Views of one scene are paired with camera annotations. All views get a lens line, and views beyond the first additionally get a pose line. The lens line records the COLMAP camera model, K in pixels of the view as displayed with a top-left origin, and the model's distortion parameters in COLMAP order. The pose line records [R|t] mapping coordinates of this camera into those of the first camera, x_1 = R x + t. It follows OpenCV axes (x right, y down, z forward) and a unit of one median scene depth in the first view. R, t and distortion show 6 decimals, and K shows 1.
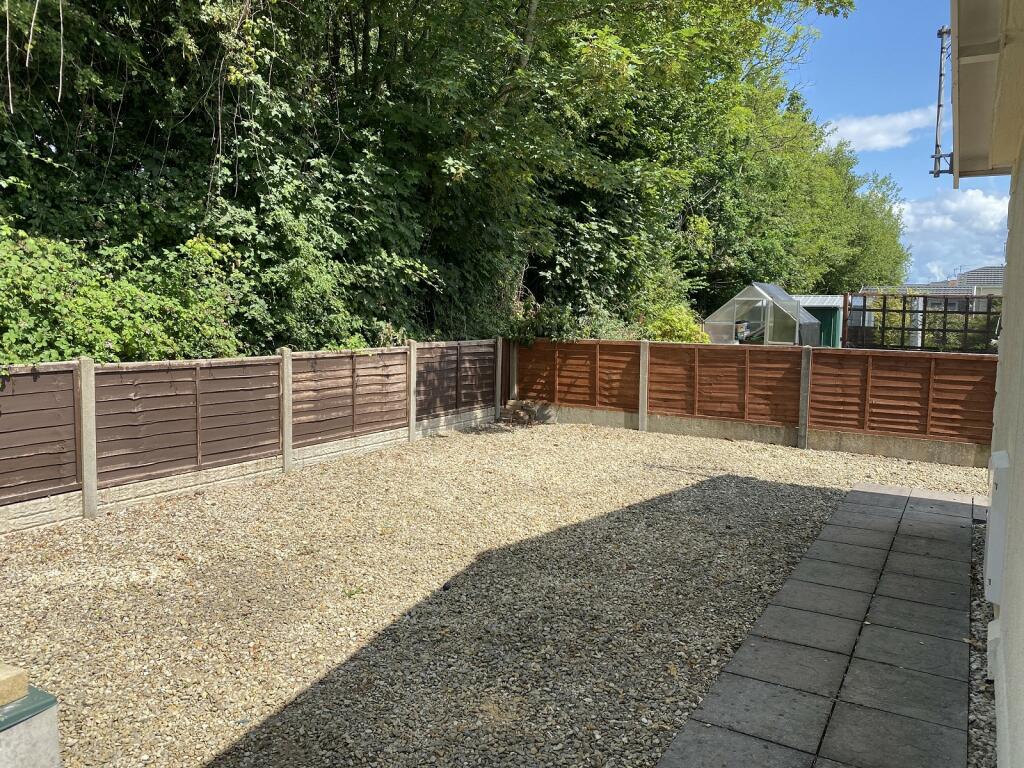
lens RADIAL K [[778.8, 0, 512.0], [0, 778.8, 384.0], [0, 0, 1]] dist [0.033499, -0.059017]
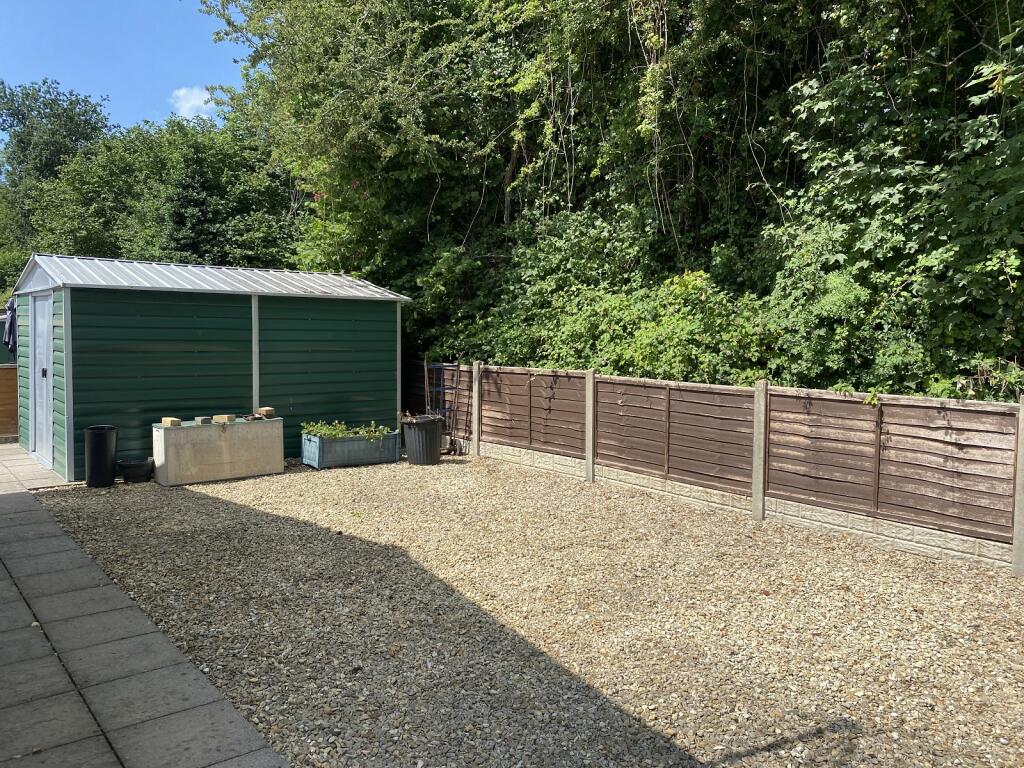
lens RADIAL K [[778.8, 0, 512.0], [0, 778.8, 384.0], [0, 0, 1]] dist [0.033499, -0.059017]
pose [[-0.334807, 0.045996, -0.941163, 0.835054], [-0.110358, 0.990020, 0.087642, -0.114150], [0.935802, 0.133207, -0.326390, 1.313117]]
